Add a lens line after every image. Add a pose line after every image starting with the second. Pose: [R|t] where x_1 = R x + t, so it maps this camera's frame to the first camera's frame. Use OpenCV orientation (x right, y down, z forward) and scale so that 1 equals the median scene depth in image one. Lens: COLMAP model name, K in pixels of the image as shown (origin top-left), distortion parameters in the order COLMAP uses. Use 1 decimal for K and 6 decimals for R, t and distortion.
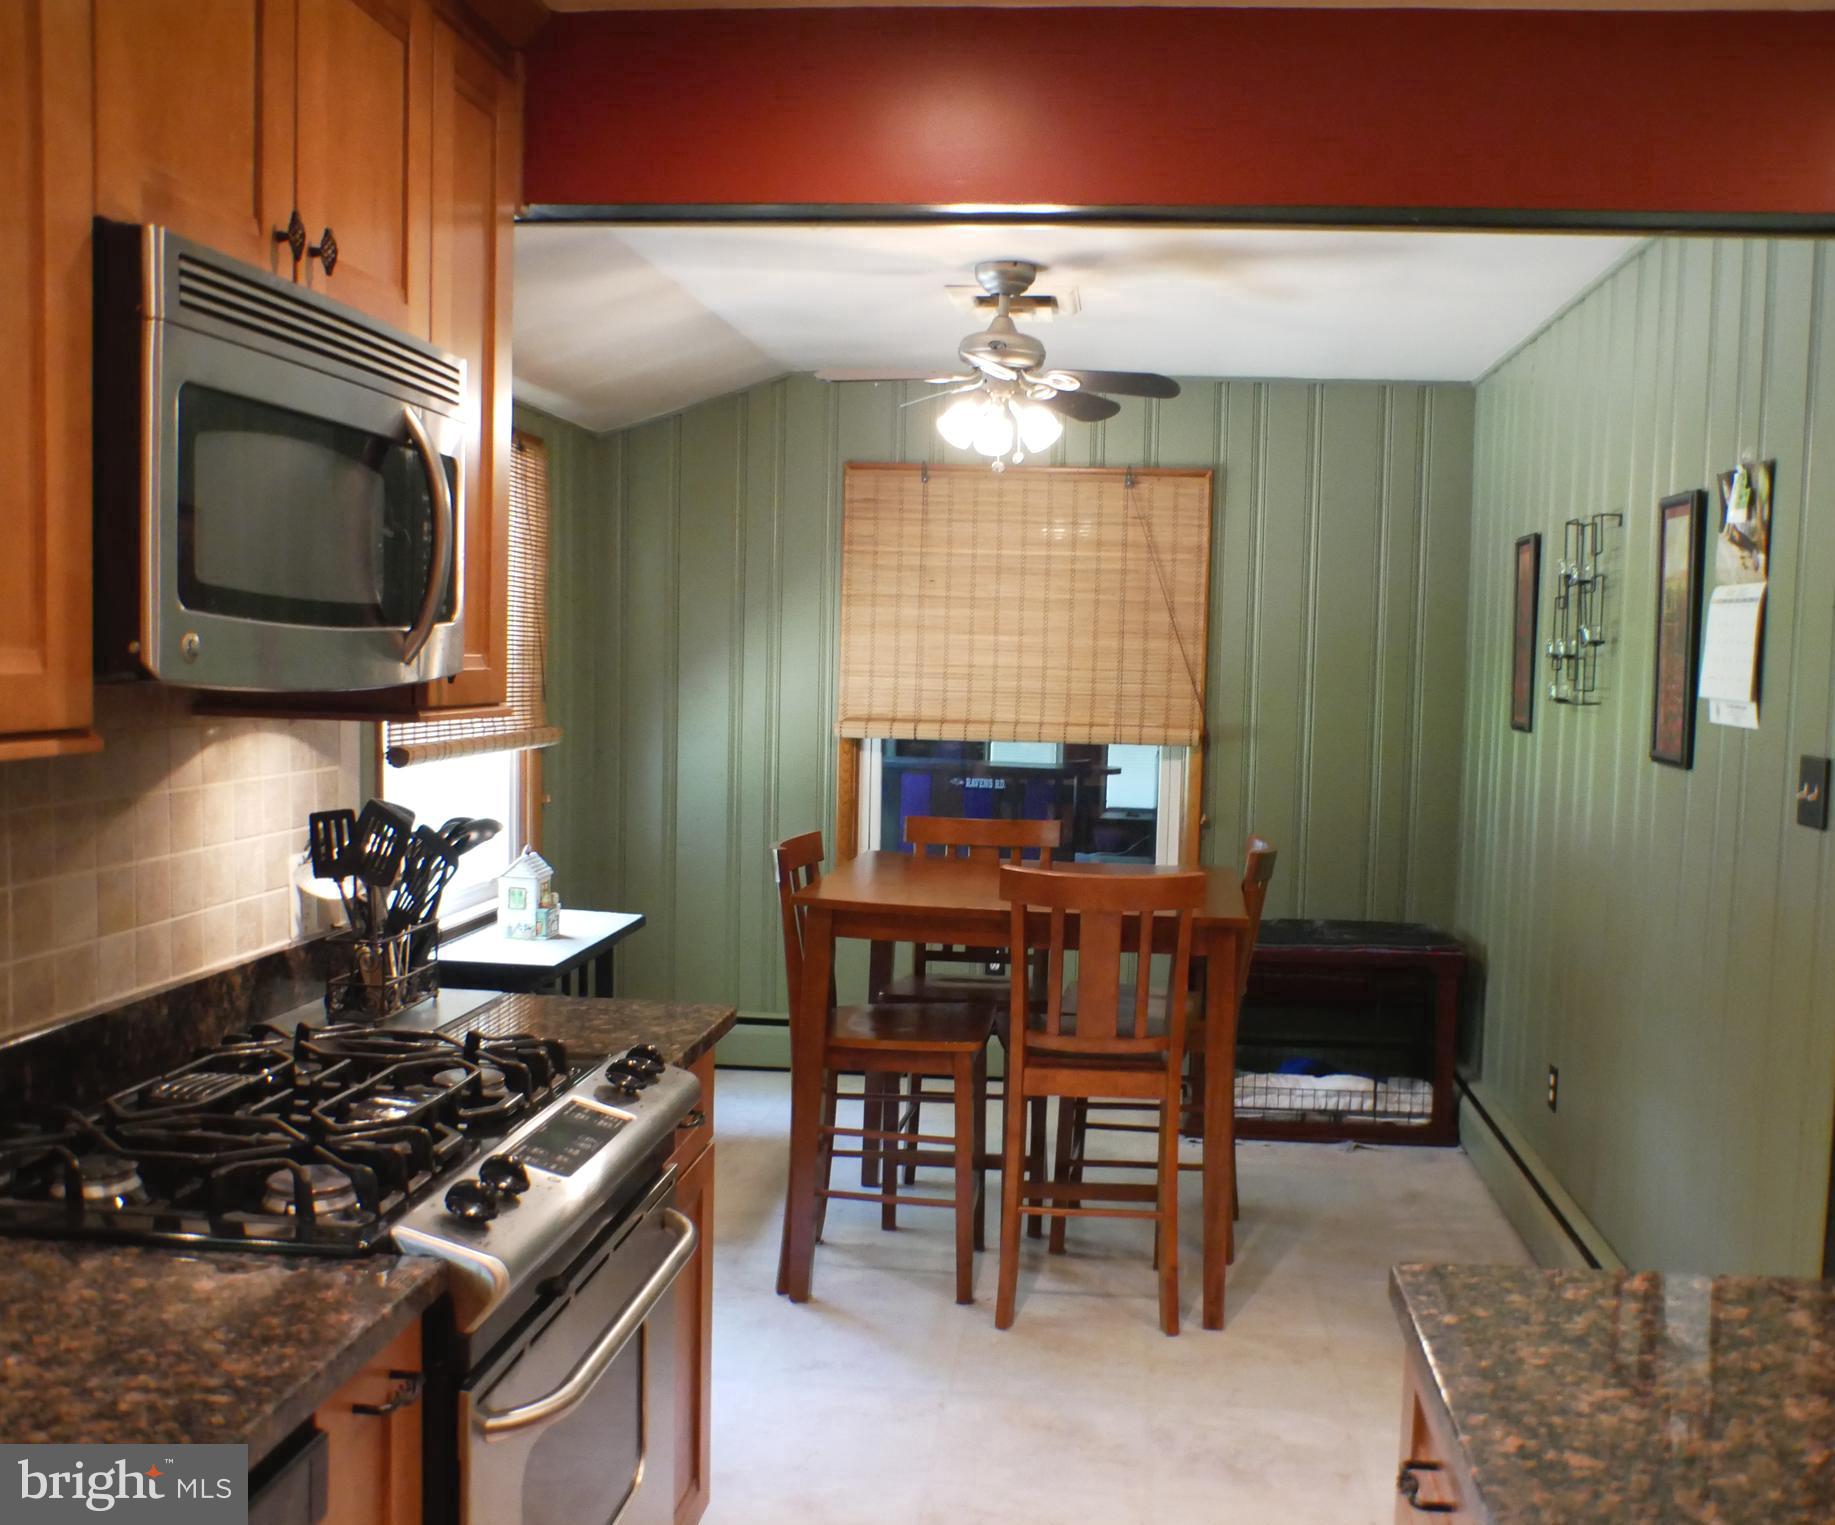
lens RADIAL K [[1796.2, 0, 1016.9], [0, 1796.2, 786.7], [0, 0, 1]] dist [-0.089100, 0.014631]
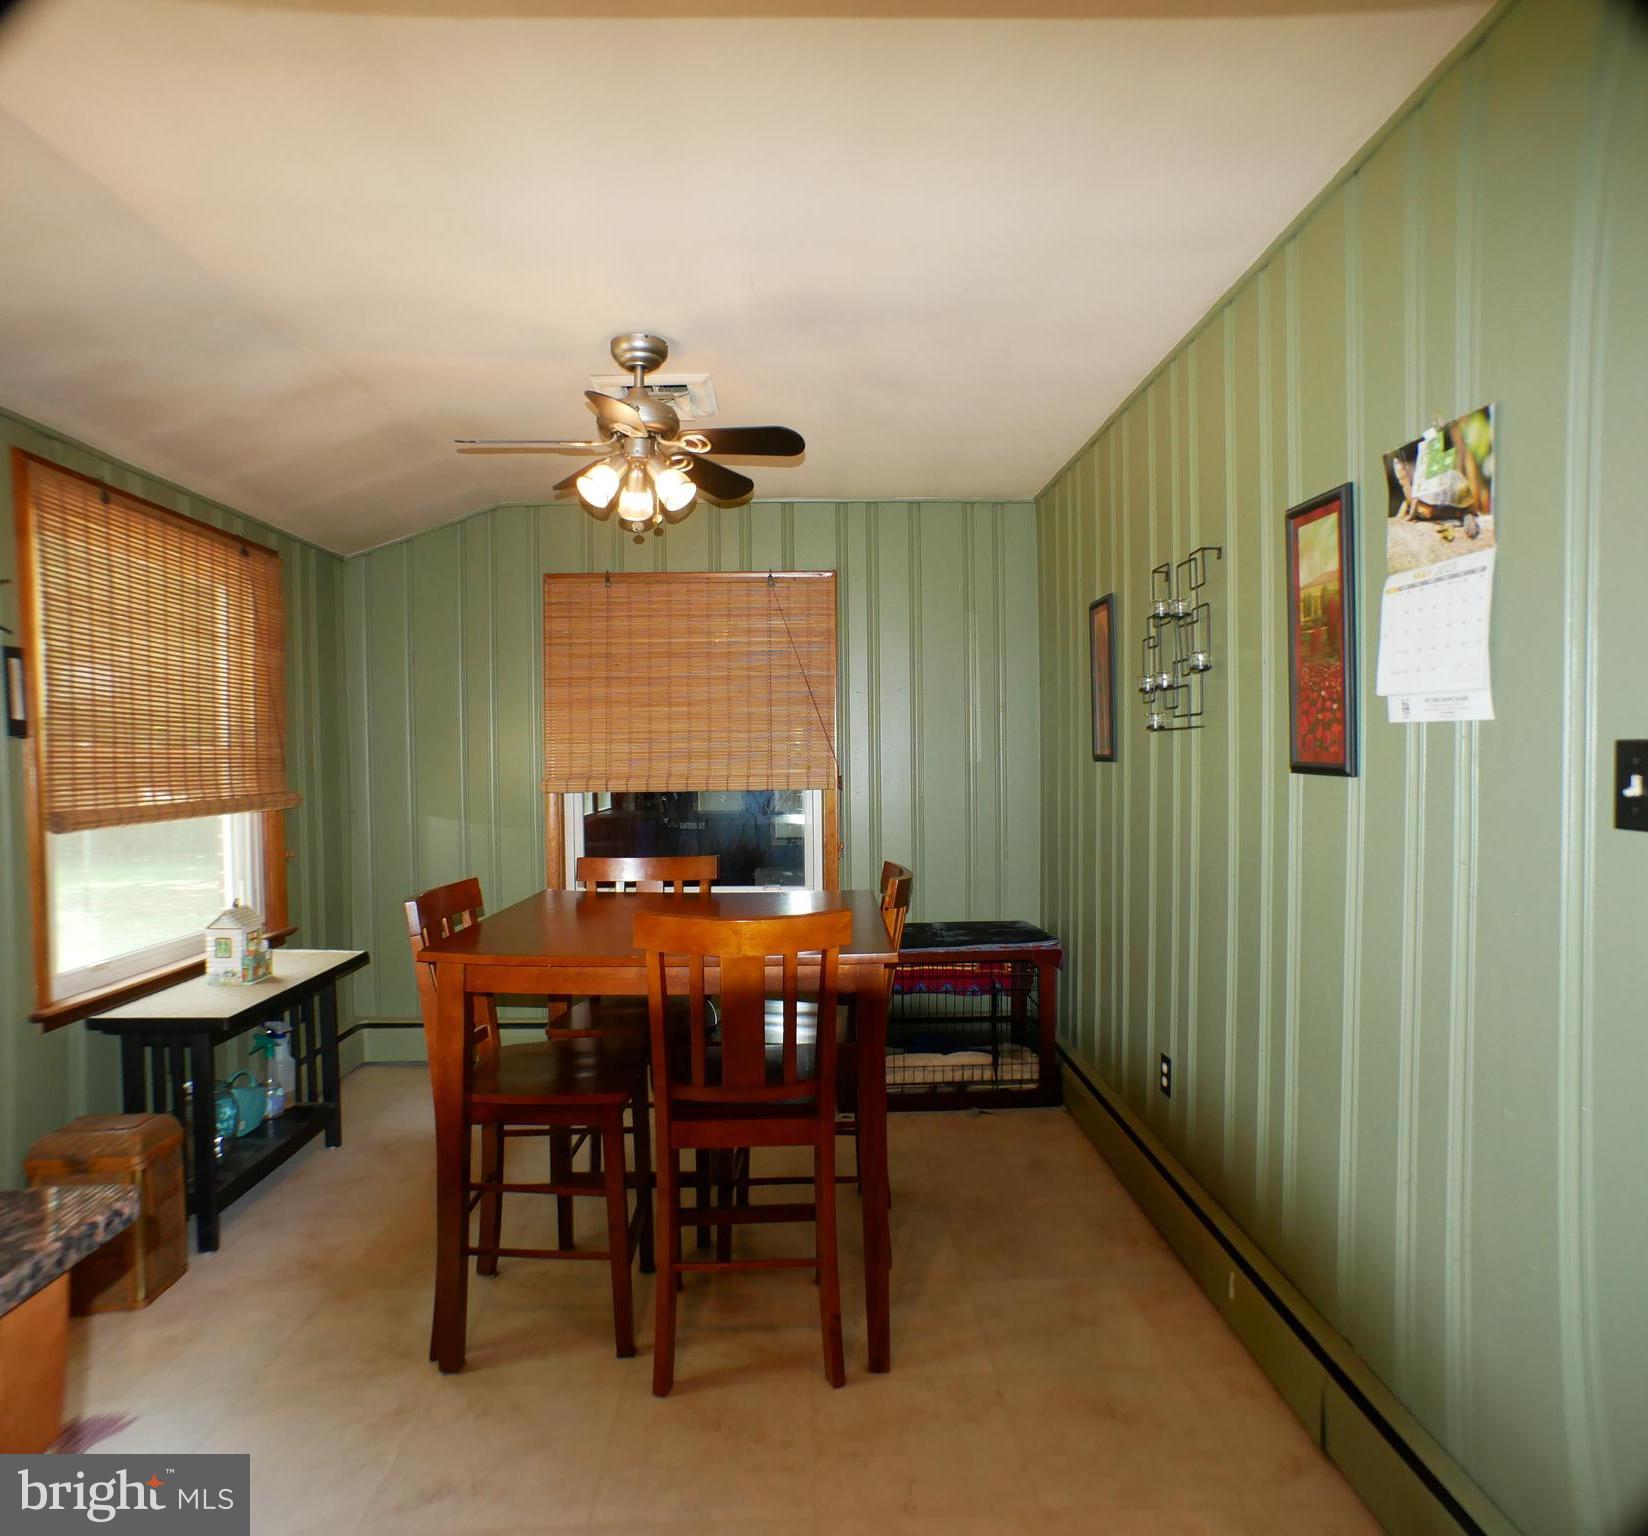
lens RADIAL K [[1014.2, 0, 841.8], [0, 1014.2, 777.3], [0, 0, 1]] dist [-0.122797, 0.081595]
pose [[0.993098, -0.039023, 0.110605, 0.028073], [0.044159, 0.998039, -0.044371, 0.001104], [-0.108657, 0.048949, 0.992873, 0.295419]]
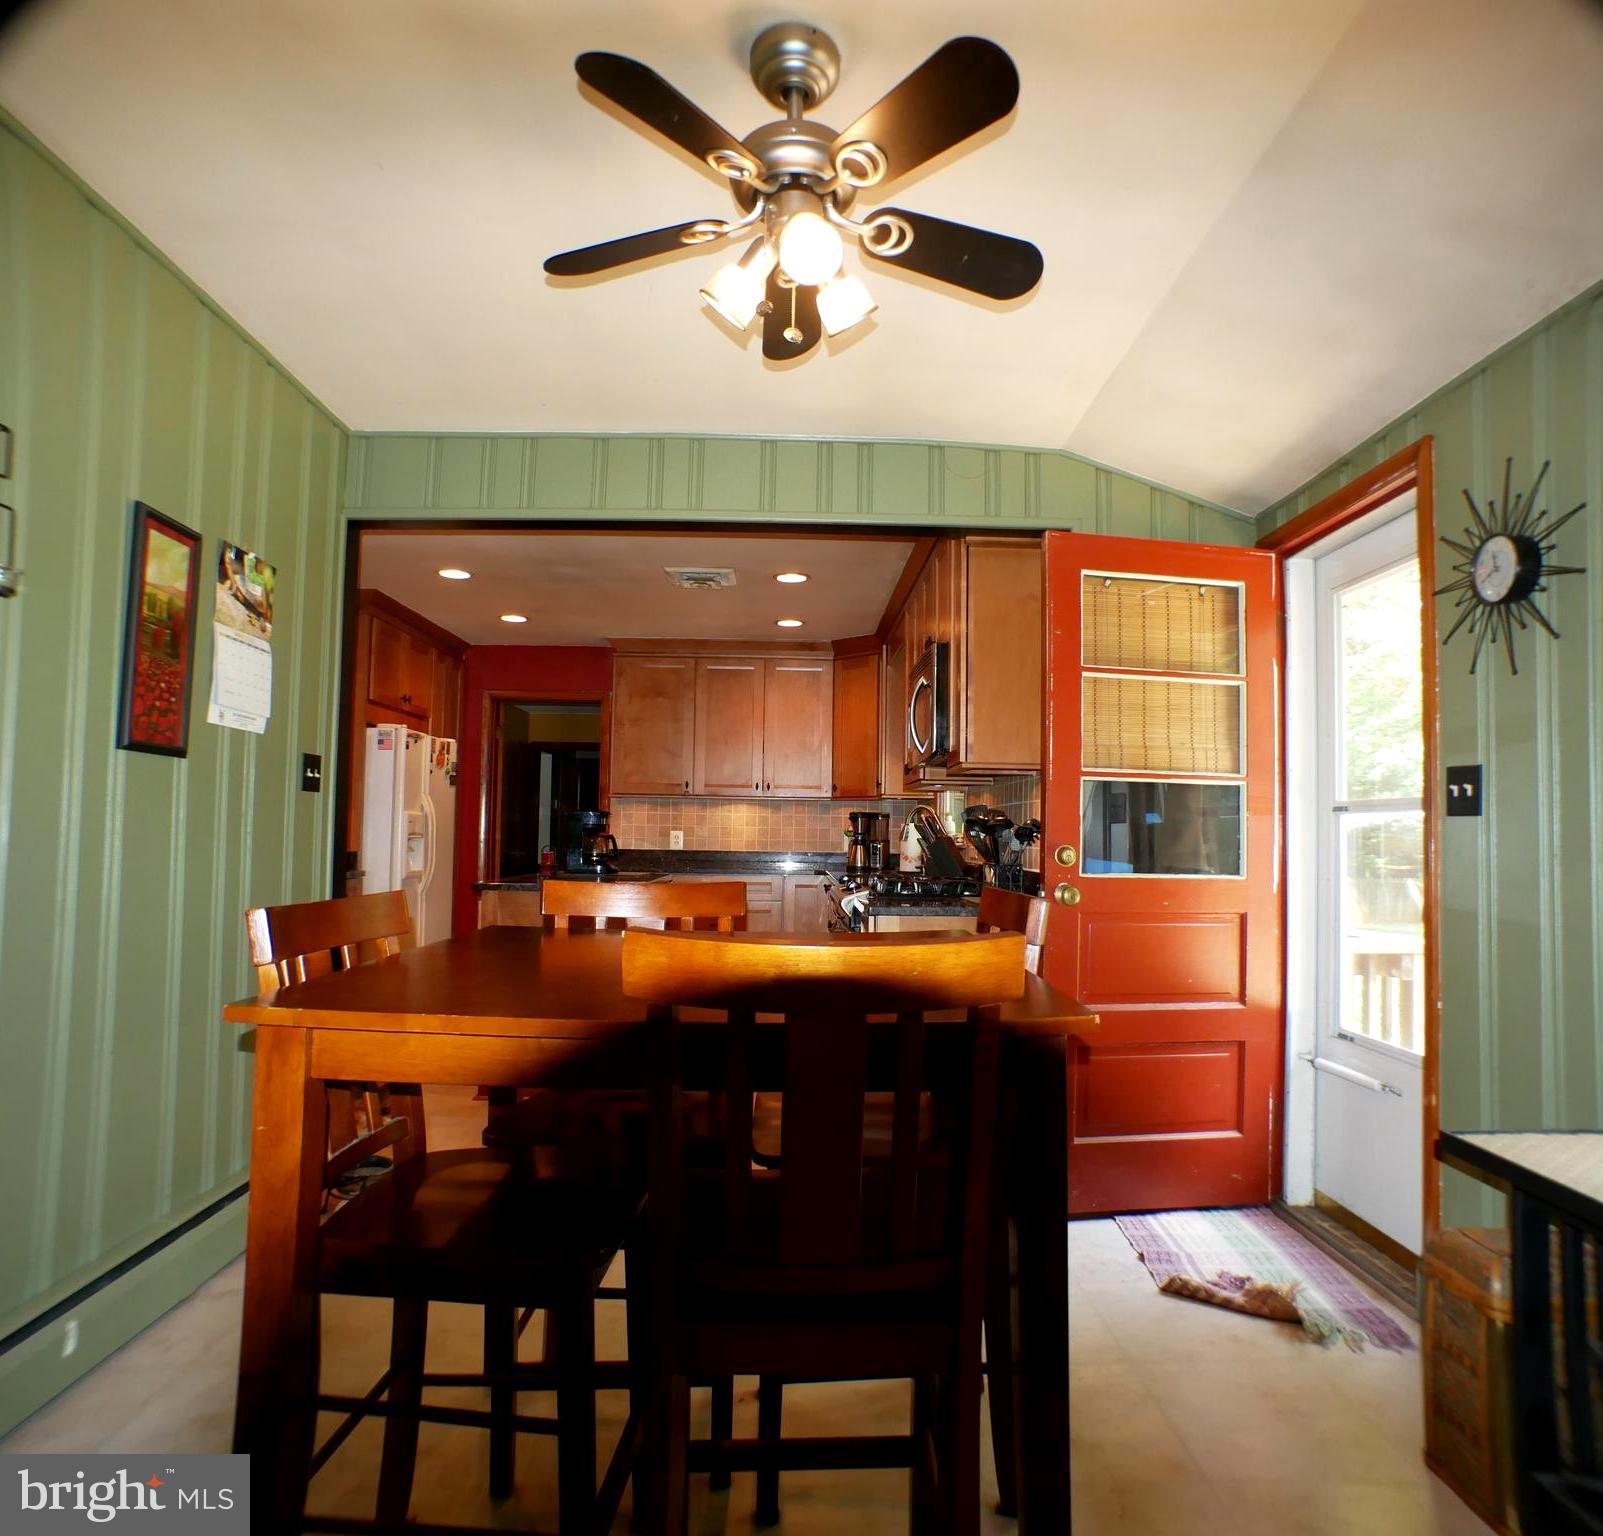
lens RADIAL K [[1025.4, 0, 801.5], [0, 1025.4, 768.0], [0, 0, 1]] dist [0.000918, 0.000388]
pose [[-0.995762, -0.049687, -0.077390, 0.005276], [-0.050262, 0.998721, 0.005494, -0.016359], [0.077019, 0.009361, -0.996986, 1.011412]]
